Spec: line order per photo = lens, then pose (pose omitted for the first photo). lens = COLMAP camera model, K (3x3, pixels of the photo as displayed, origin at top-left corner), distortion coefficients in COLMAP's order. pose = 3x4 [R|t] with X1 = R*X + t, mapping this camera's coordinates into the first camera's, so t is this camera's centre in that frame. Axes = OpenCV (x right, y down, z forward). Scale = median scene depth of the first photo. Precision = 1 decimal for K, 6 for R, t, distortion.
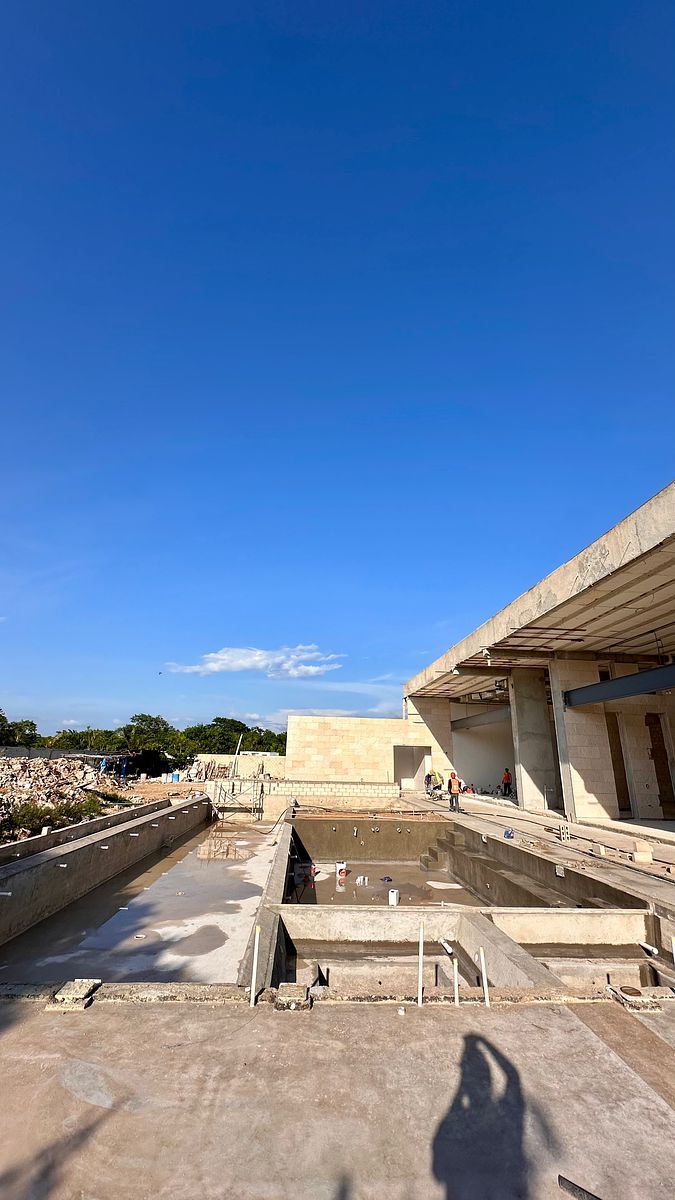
lens RADIAL K [[476.0, 0, 337.5], [0, 476.0, 600.0], [0, 0, 1]] dist [-0.007160, 0.000026]
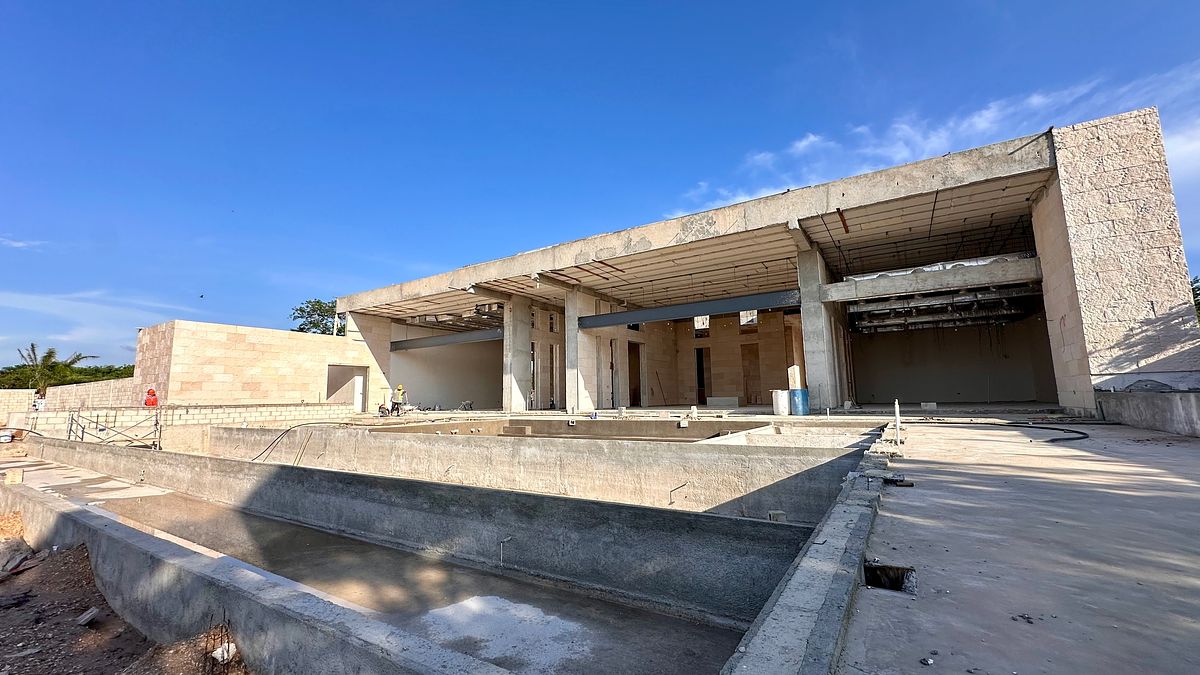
lens RADIAL K [[476.0, 0, 600.0], [0, 476.0, 337.5], [0, 0, 1]] dist [-0.007160, 0.000026]
pose [[0.592970, 0.064864, 0.802608, -0.298618], [-0.224032, 0.970685, 0.087068, 0.073011], [-0.773432, -0.231438, 0.590118, 0.117113]]
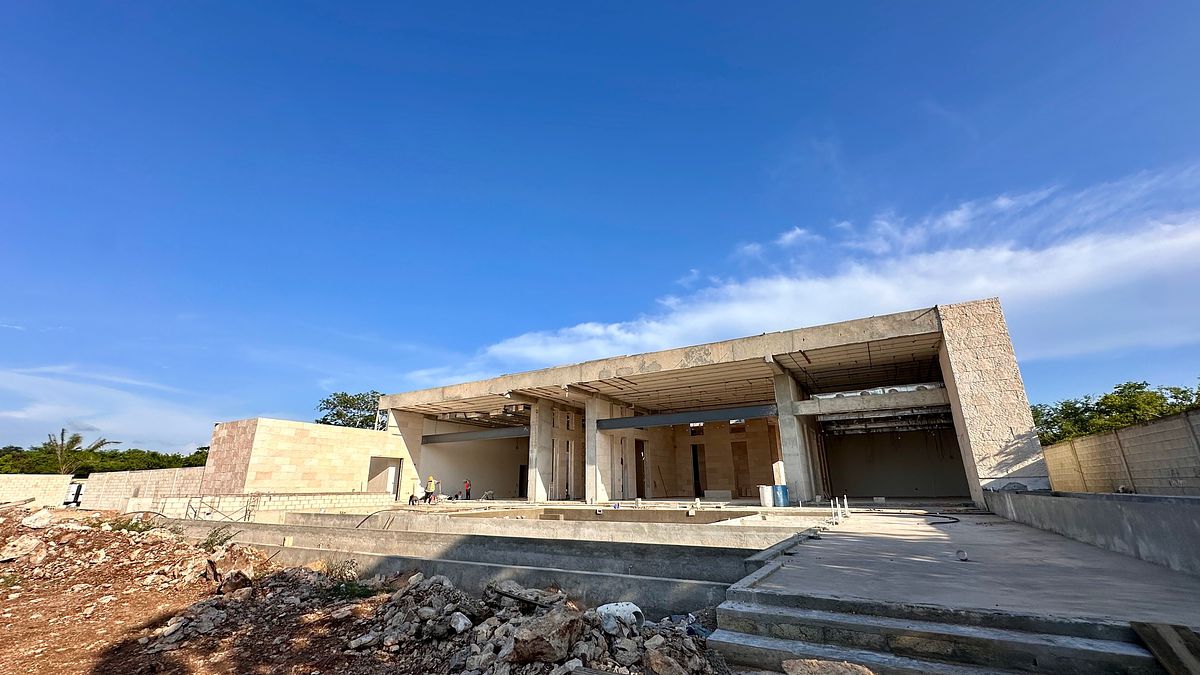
lens RADIAL K [[476.0, 0, 600.0], [0, 476.0, 337.5], [0, 0, 1]] dist [-0.007160, 0.000026]
pose [[0.568970, 0.217978, 0.792943, -0.463118], [-0.239739, 0.966313, -0.093614, 0.047062], [-0.786637, -0.136836, 0.602061, 0.068576]]
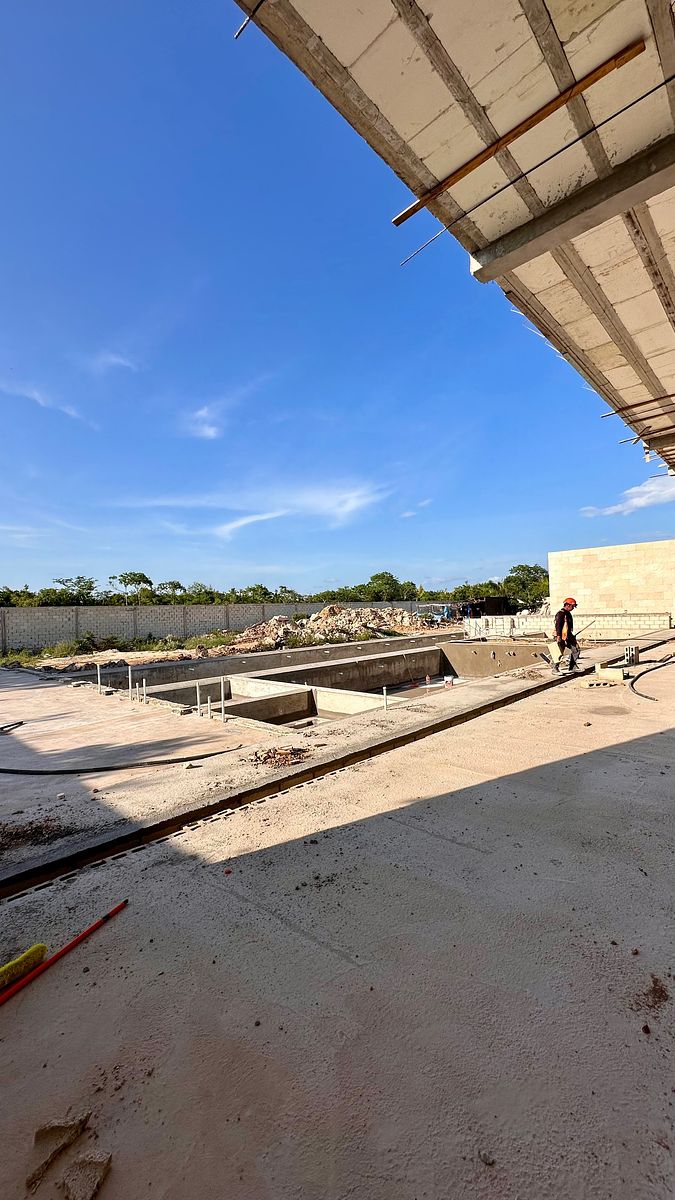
lens RADIAL K [[476.0, 0, 337.5], [0, 476.0, 600.0], [0, 0, 1]] dist [-0.007160, 0.000026]
pose [[0.676028, -0.064881, -0.734014, 0.320084], [0.284096, 0.942056, 0.178382, 0.041882], [0.679908, -0.329122, 0.655289, 0.049847]]
